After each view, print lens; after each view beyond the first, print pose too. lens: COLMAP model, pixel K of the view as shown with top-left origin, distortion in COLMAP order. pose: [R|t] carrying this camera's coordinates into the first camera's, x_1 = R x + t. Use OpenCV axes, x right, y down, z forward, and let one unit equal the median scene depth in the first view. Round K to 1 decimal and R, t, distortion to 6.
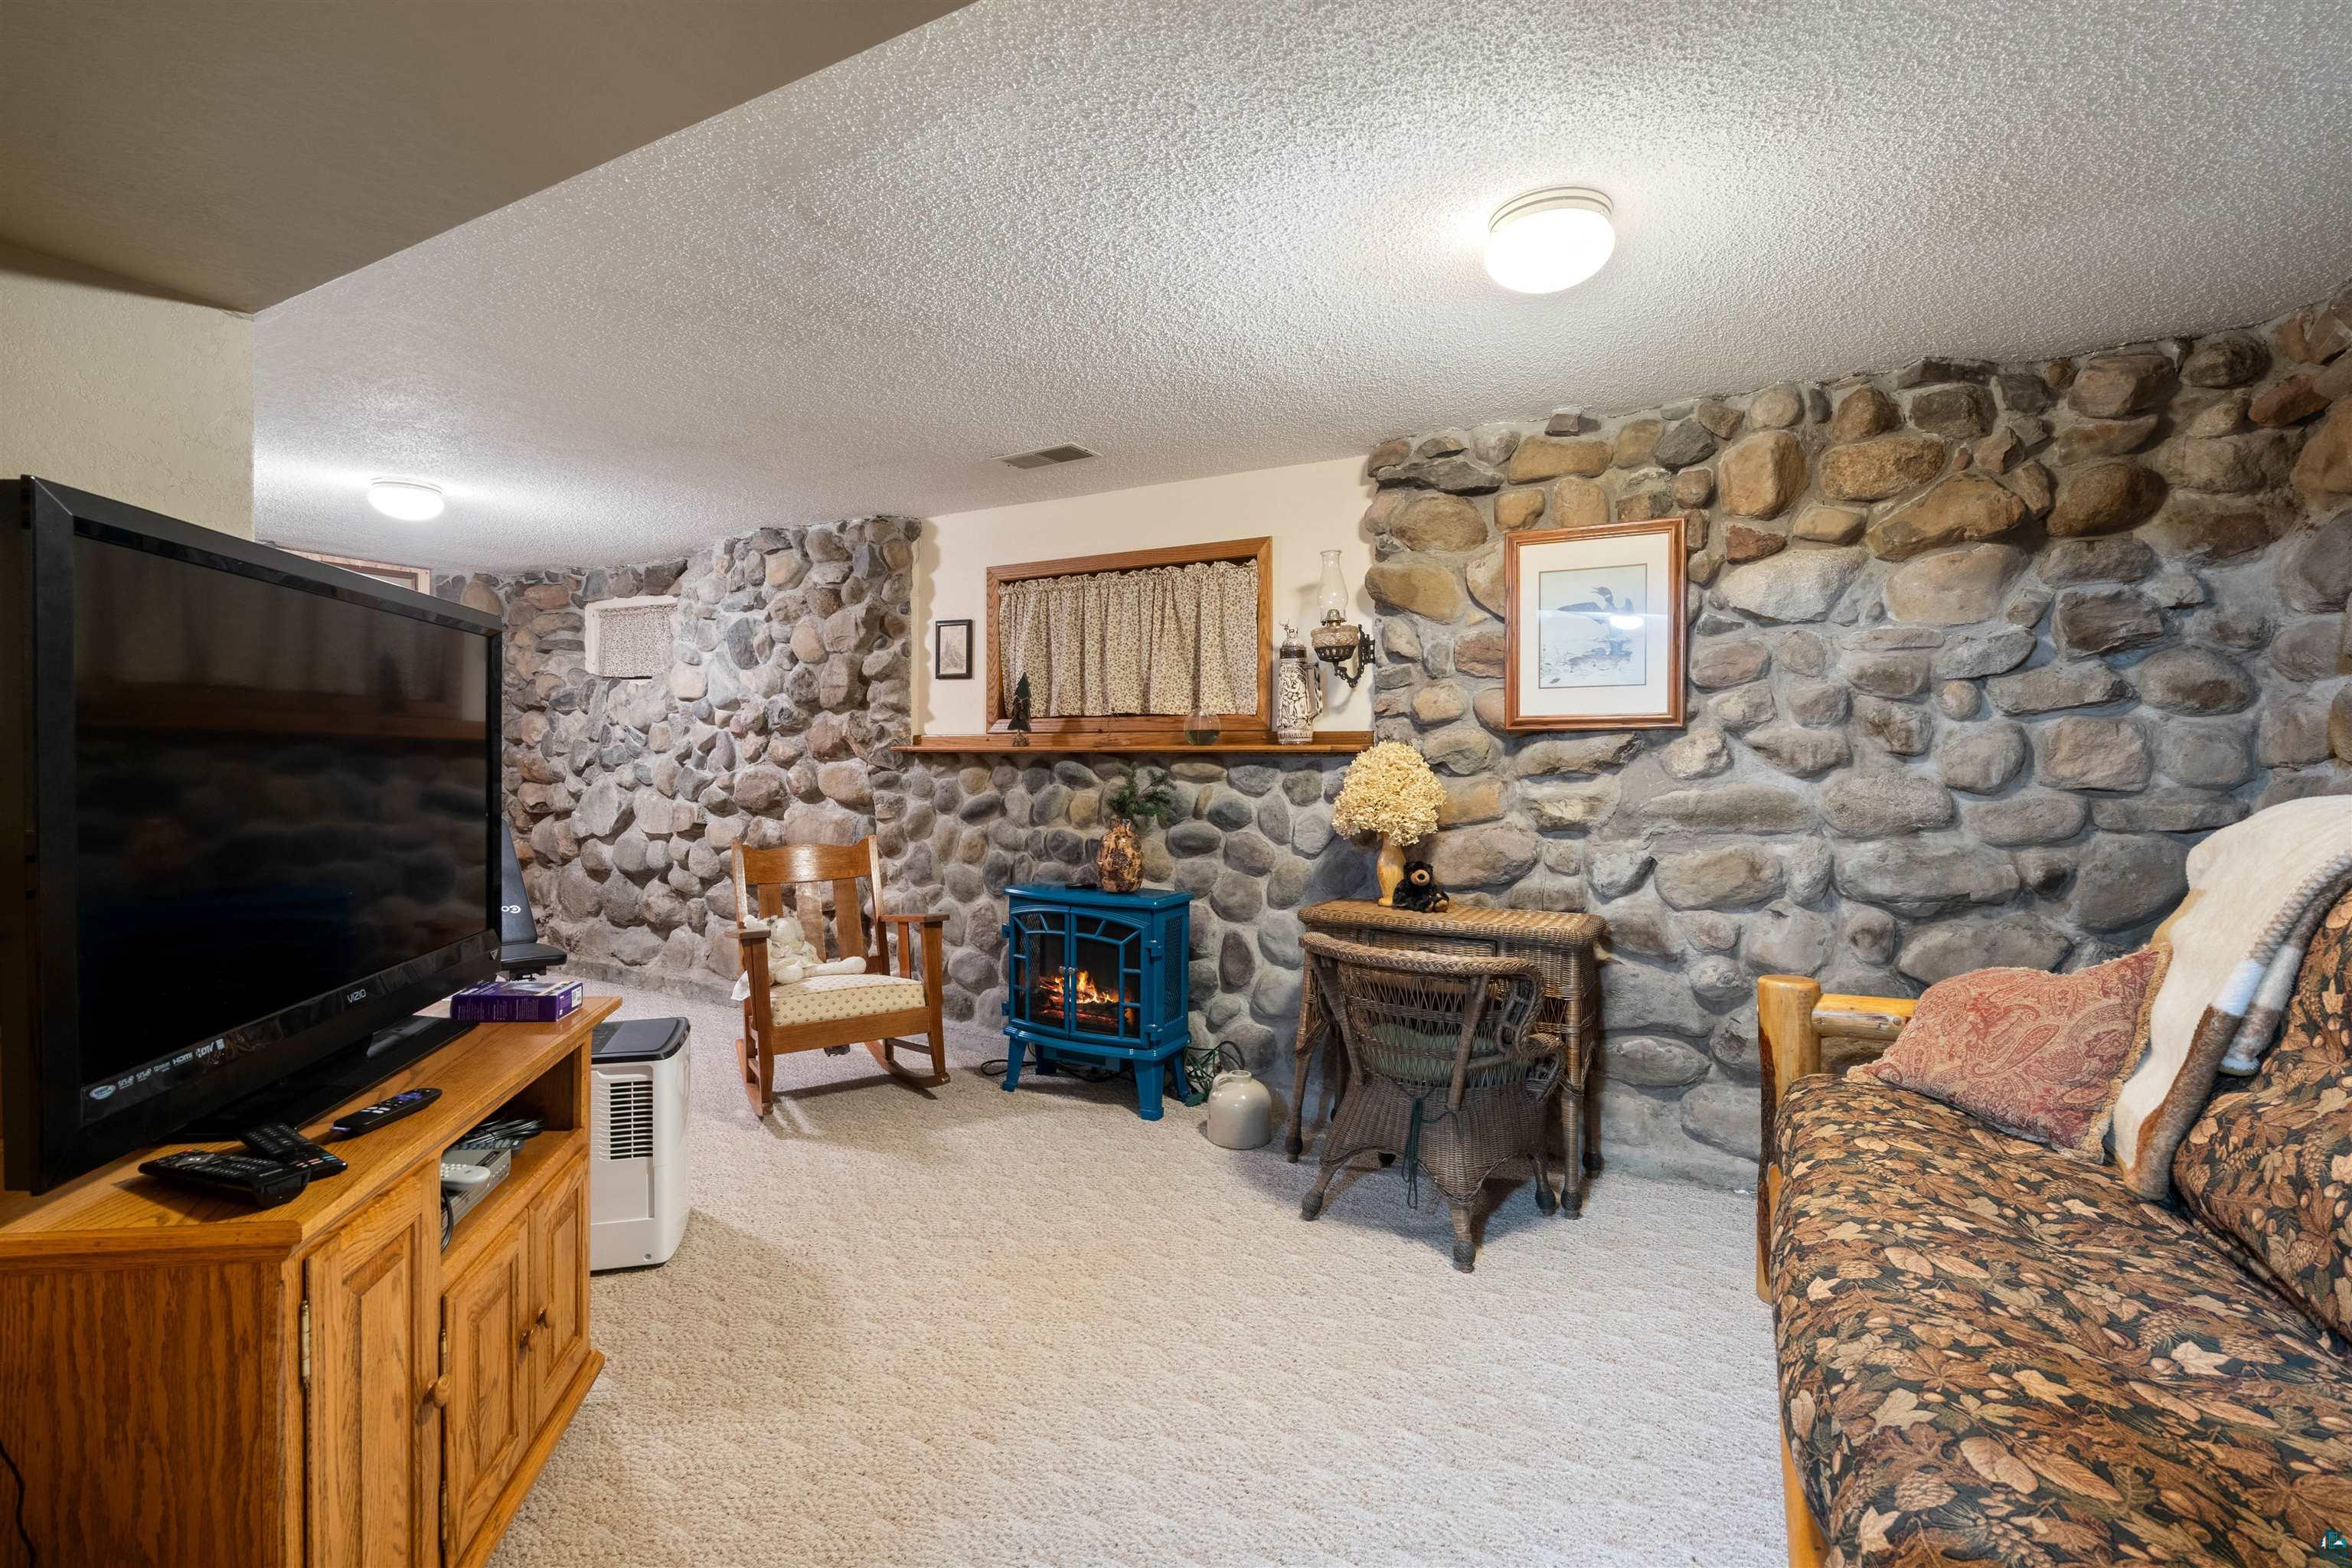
lens RADIAL K [[1085.6, 0, 1175.9], [0, 1085.6, 775.1], [0, 0, 1]] dist [-0.003198, 0.001803]
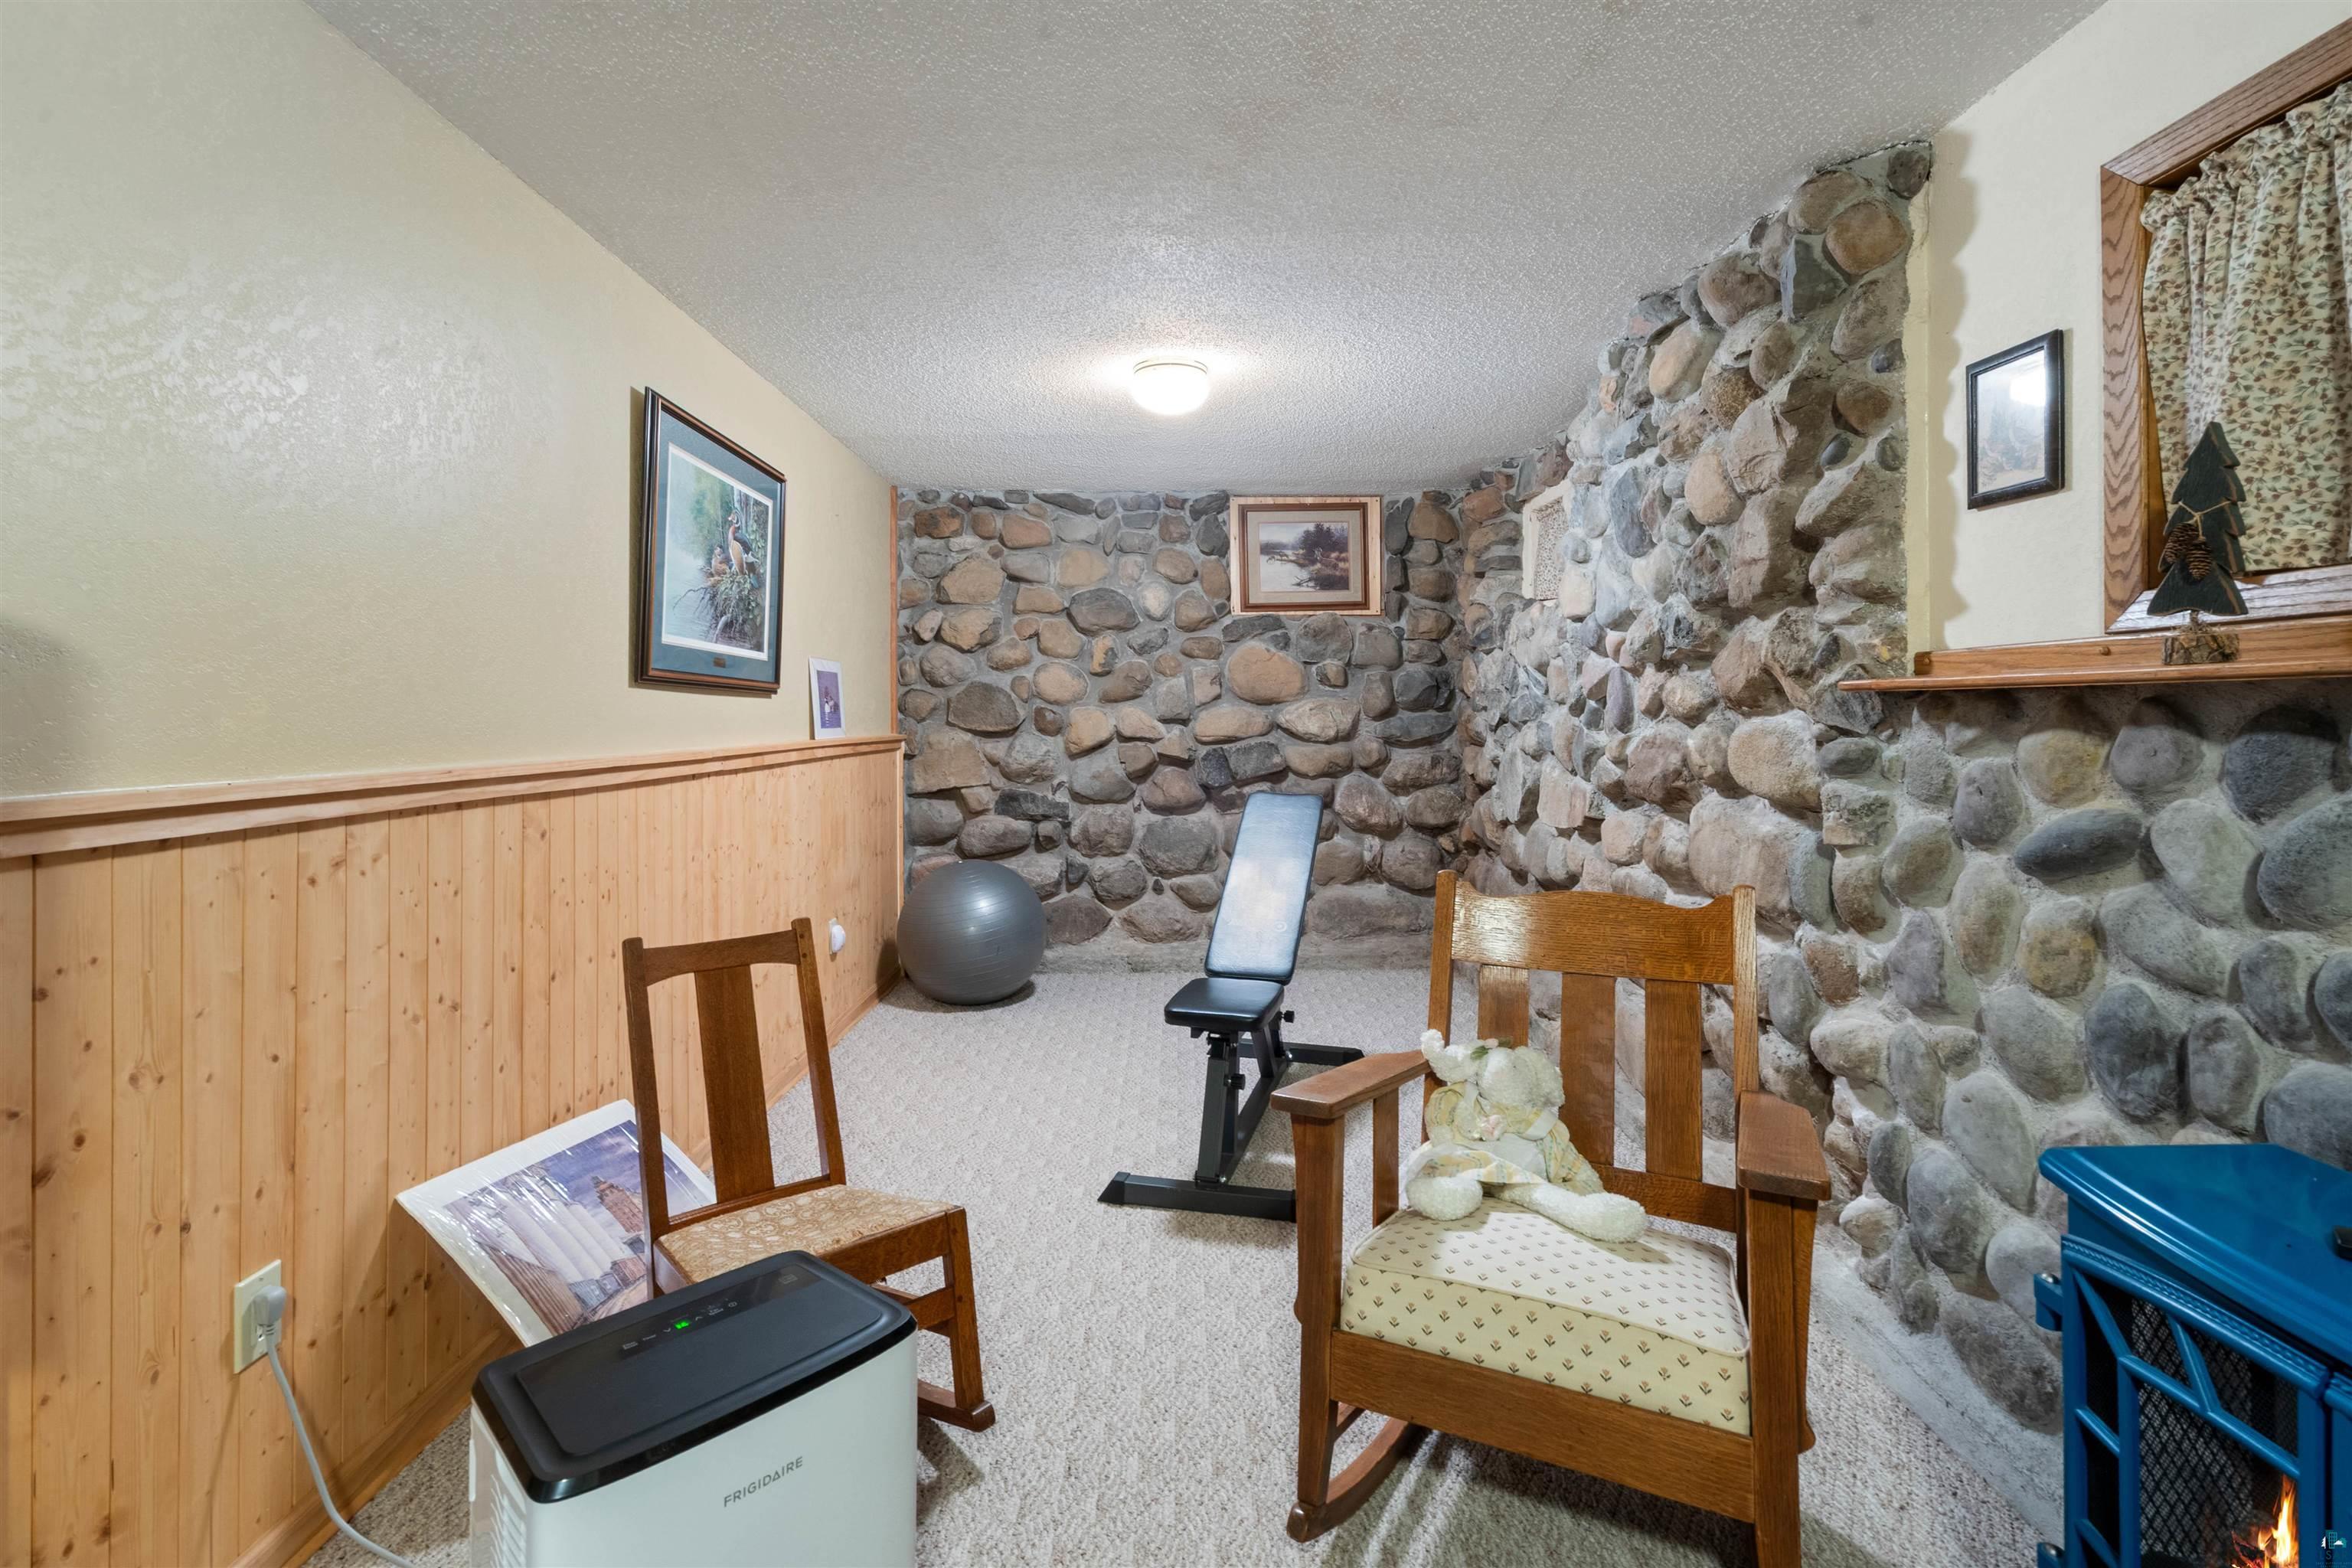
lens RADIAL K [[1085.6, 0, 1180.0], [0, 1085.6, 705.4], [0, 0, 1]] dist [-0.003198, 0.001803]
pose [[0.485281, -0.015178, -0.874226, -0.012722], [-0.003648, 0.999805, -0.019383, -0.007089], [0.874350, 0.012595, 0.485132, 0.547317]]
